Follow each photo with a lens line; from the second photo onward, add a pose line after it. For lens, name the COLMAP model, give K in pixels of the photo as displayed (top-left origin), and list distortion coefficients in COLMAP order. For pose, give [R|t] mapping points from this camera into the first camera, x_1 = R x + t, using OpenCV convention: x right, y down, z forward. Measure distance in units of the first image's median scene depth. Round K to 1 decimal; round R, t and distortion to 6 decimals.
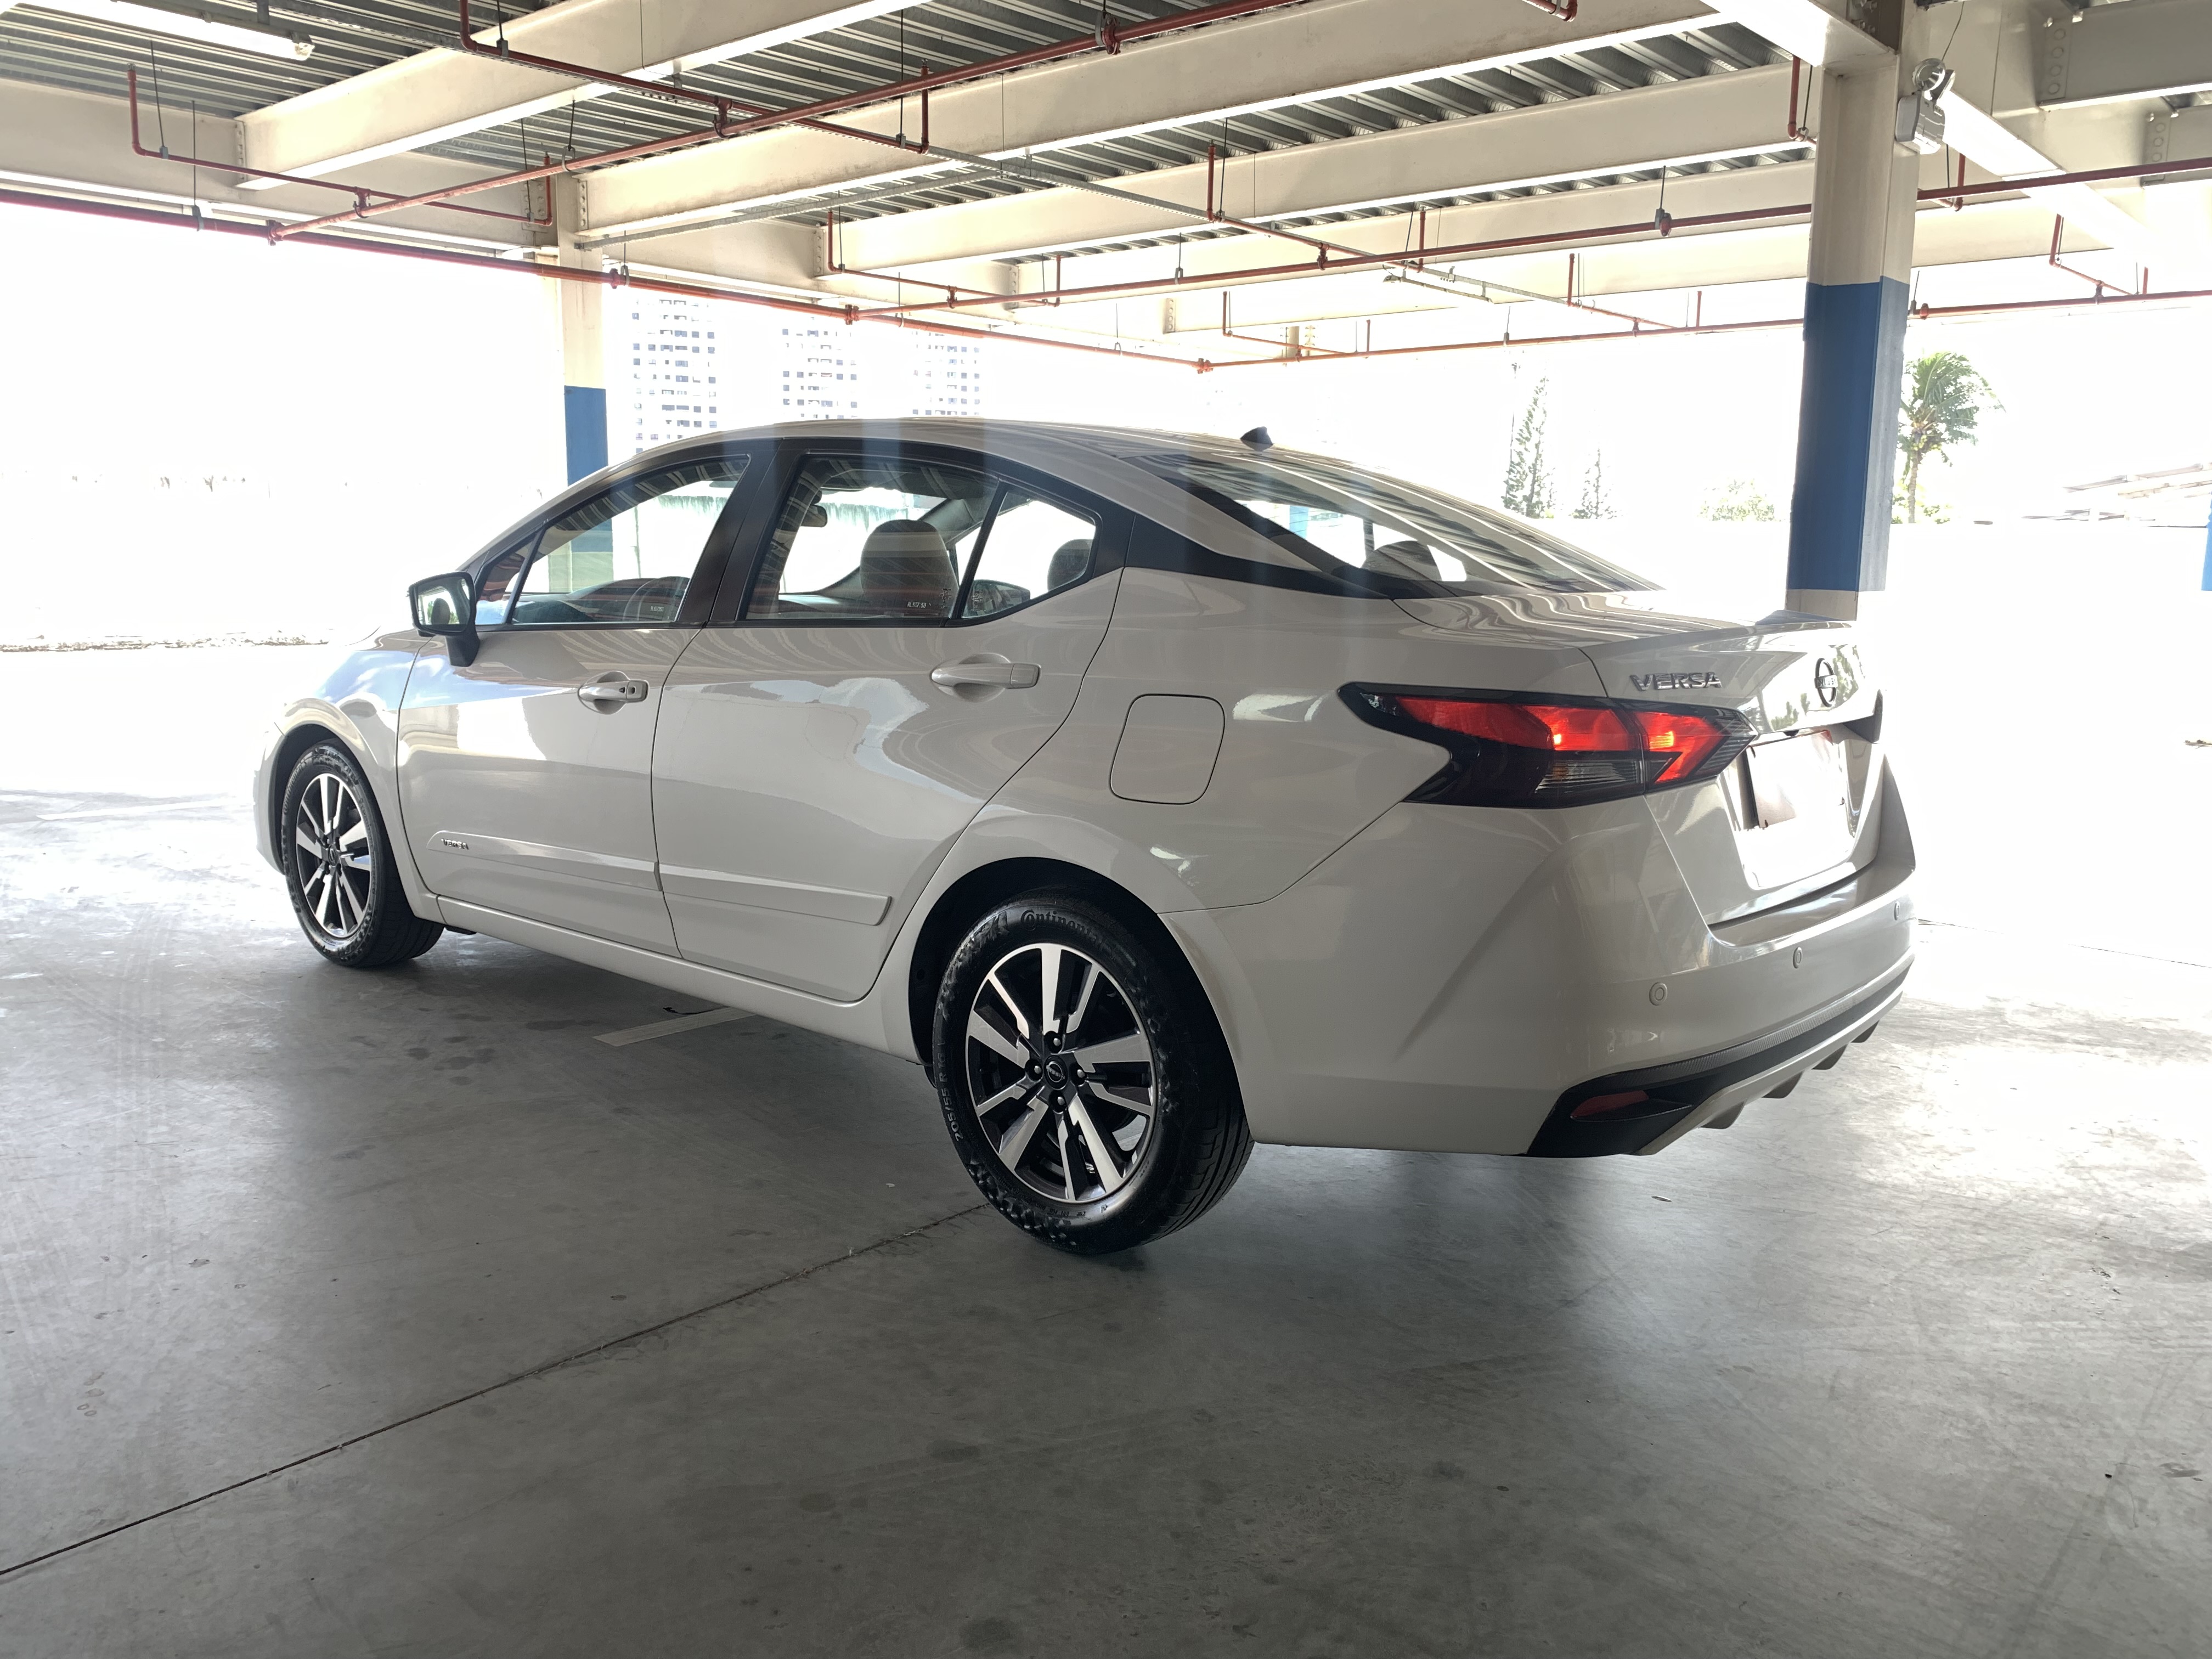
lens RADIAL K [[1742.2, 0, 1132.5], [0, 1742.2, 830.1], [0, 0, 1]] dist [-0.010550, -0.000002]
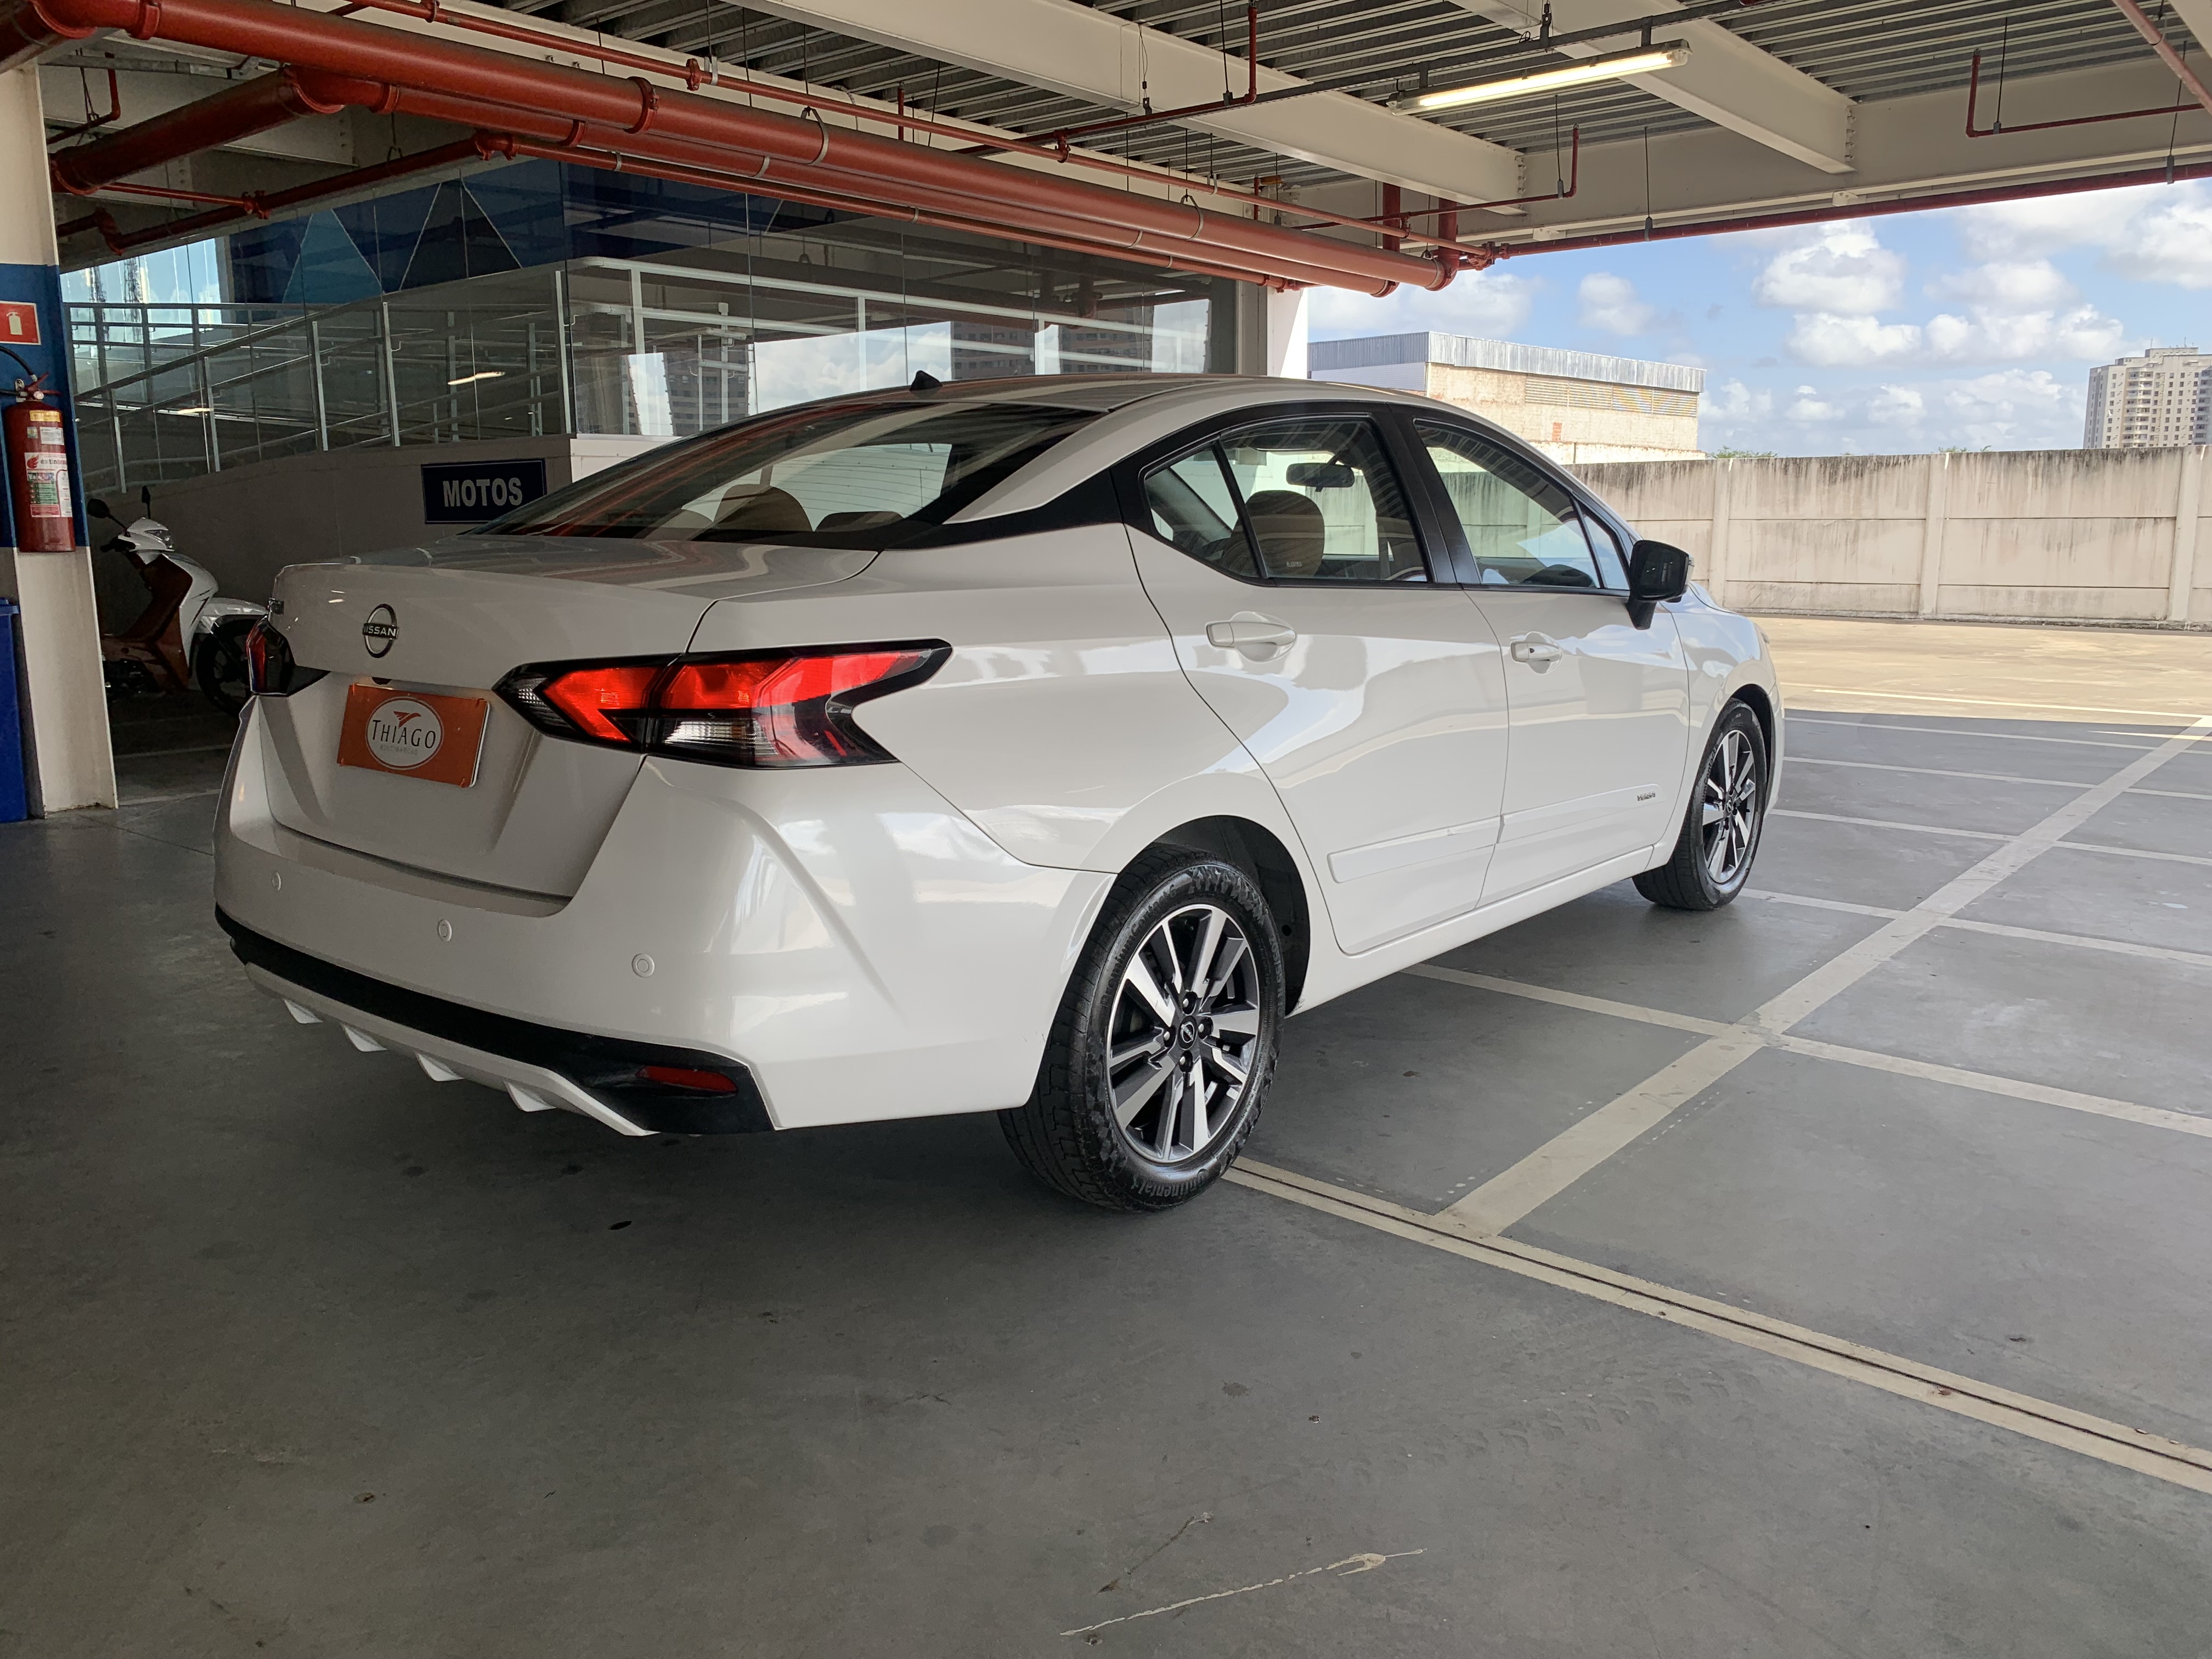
lens RADIAL K [[1698.9, 0, 1106.0], [0, 1698.9, 829.5], [0, 0, 1]] dist [0.049053, -0.069520]
pose [[-0.002353, 0.164988, -0.986293, 0.369894], [-0.155850, 0.974183, 0.163334, -0.055020], [0.987778, 0.154098, 0.023421, 0.391521]]
